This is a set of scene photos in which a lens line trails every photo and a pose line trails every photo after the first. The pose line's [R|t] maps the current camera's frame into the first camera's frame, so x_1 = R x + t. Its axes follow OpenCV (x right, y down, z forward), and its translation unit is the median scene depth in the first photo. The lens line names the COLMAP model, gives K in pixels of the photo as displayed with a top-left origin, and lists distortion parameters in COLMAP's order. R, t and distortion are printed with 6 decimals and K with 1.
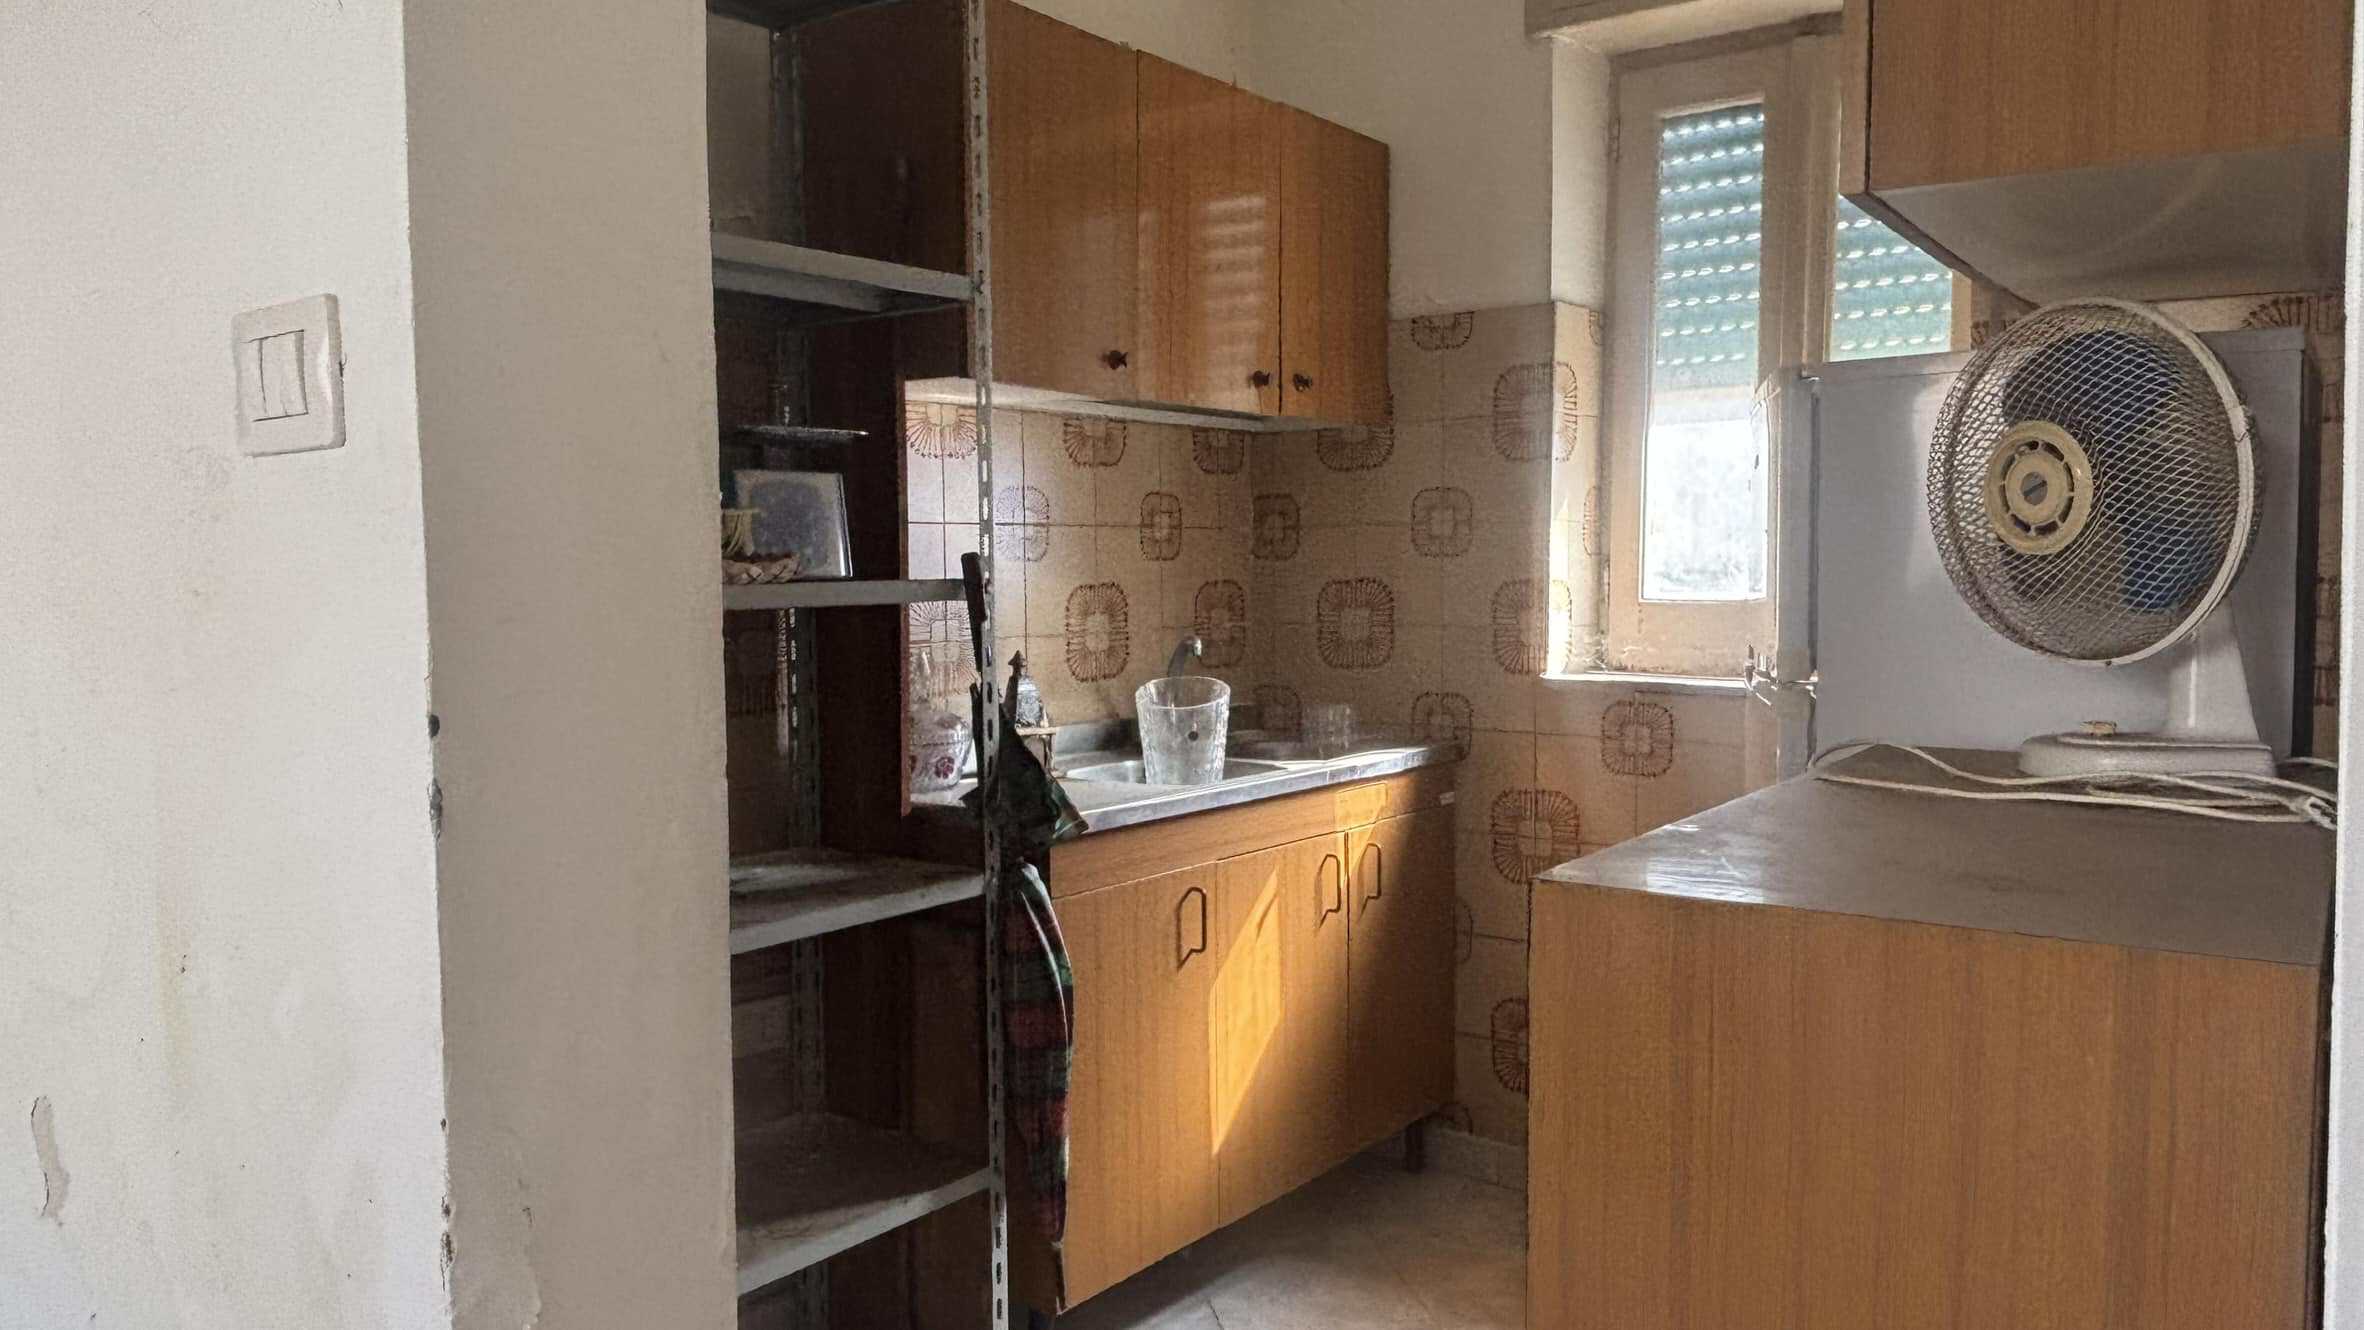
lens RADIAL K [[1694.6, 0, 1184.2], [0, 1694.6, 657.3], [0, 0, 1]] dist [0.042926, -0.063763]
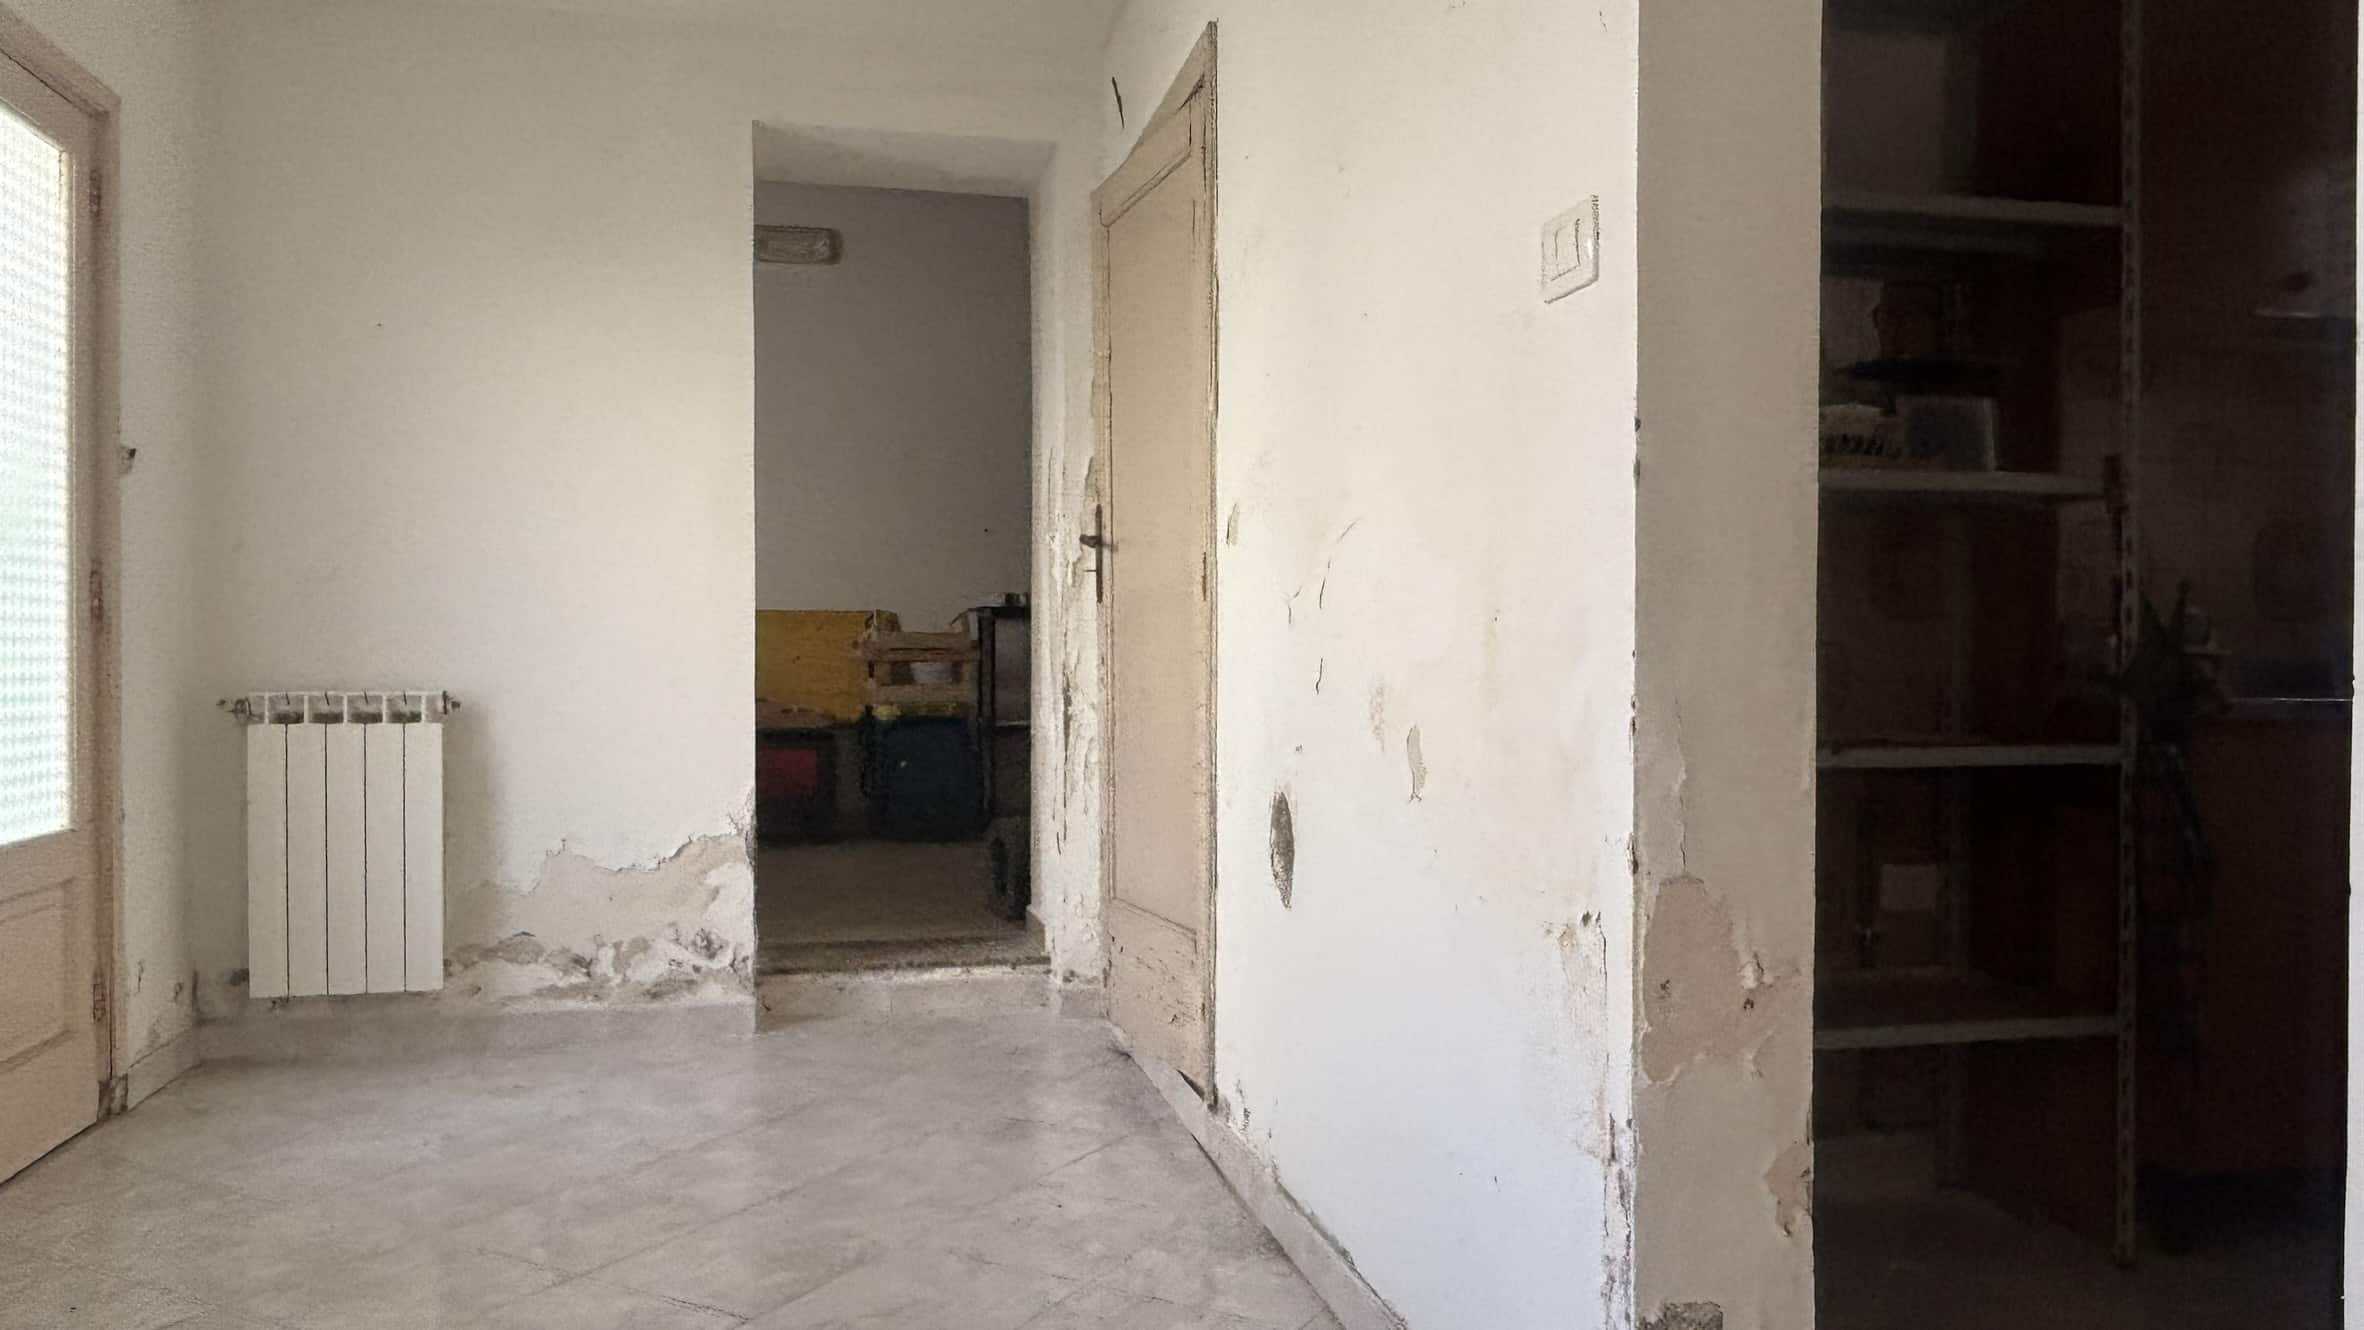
lens RADIAL K [[1694.6, 0, 1184.2], [0, 1694.6, 657.3], [0, 0, 1]] dist [0.042926, -0.063763]
pose [[0.768684, 0.016588, -0.639414, 0.124979], [-0.049230, 0.998233, -0.033286, 0.141156], [0.637732, 0.057065, 0.768142, -0.241805]]
